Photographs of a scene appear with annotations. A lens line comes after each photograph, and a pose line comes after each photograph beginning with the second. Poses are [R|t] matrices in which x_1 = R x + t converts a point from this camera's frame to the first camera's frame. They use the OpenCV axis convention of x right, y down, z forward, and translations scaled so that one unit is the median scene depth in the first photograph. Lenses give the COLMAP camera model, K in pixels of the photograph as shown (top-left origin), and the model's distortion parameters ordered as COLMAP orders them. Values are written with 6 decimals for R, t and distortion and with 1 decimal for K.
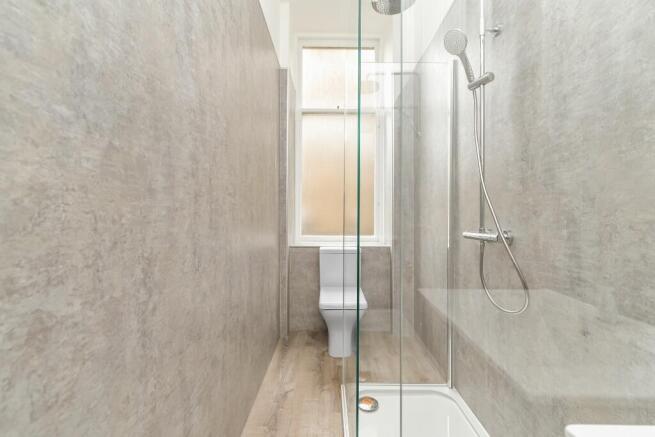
lens RADIAL K [[289.6, 0, 330.1], [0, 289.6, 220.1], [0, 0, 1]] dist [0.002086, 0.000358]
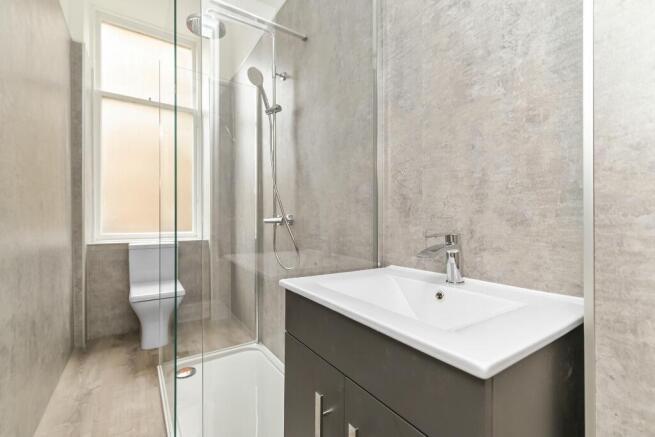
lens RADIAL K [[289.6, 0, 330.1], [0, 289.6, 220.1], [0, 0, 1]] dist [0.002086, 0.000358]
pose [[0.831319, -0.004510, 0.555778, -0.018855], [0.011912, 0.999882, -0.009705, 0.042407], [-0.555668, 0.014688, 0.831274, -0.183038]]
